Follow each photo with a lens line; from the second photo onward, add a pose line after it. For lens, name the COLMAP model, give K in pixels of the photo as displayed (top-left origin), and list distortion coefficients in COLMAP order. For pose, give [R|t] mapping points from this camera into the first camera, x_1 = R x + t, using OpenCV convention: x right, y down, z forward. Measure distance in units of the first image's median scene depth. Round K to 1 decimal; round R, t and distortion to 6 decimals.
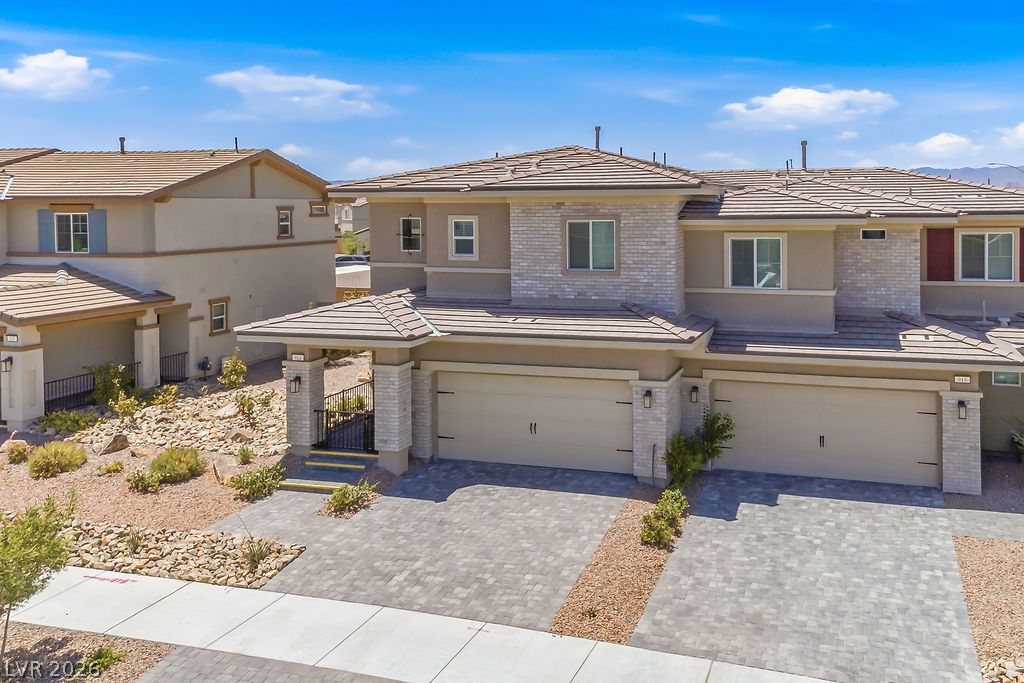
lens RADIAL K [[877.8, 0, 607.1], [0, 877.8, 242.9], [0, 0, 1]] dist [0.067264, -0.006849]
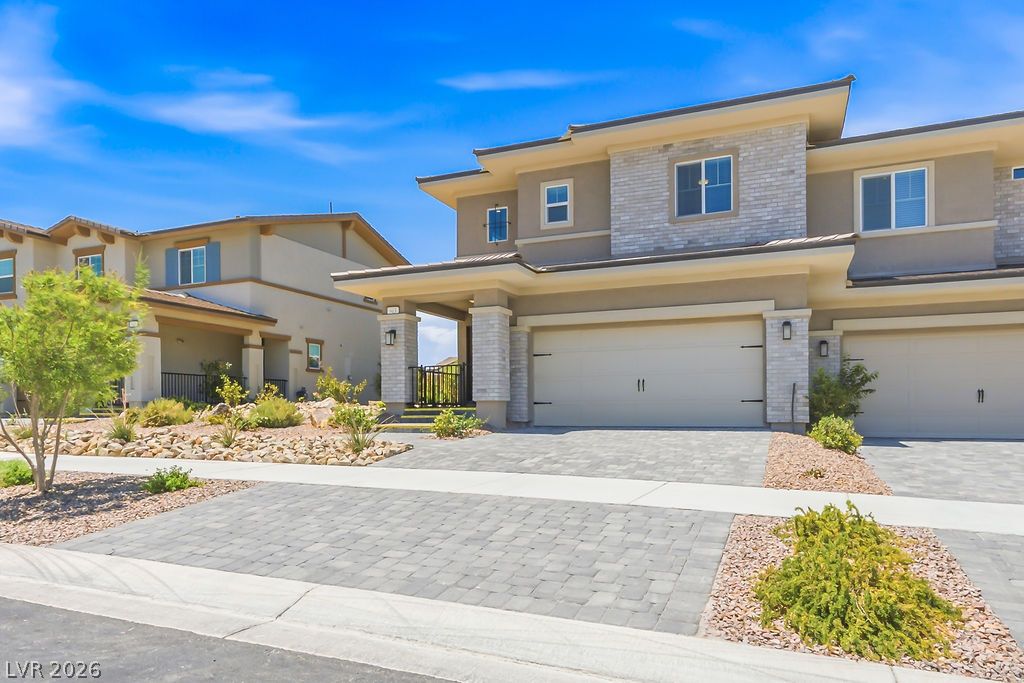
lens RADIAL K [[658.8, 0, 515.2], [0, 658.8, 420.0], [0, 0, 1]] dist [0.002482, 0.002112]
pose [[0.993625, -0.000421, -0.112736, -0.134997], [-0.002830, 0.999585, -0.028677, 0.263924], [0.112702, 0.028813, 0.993211, 0.305621]]
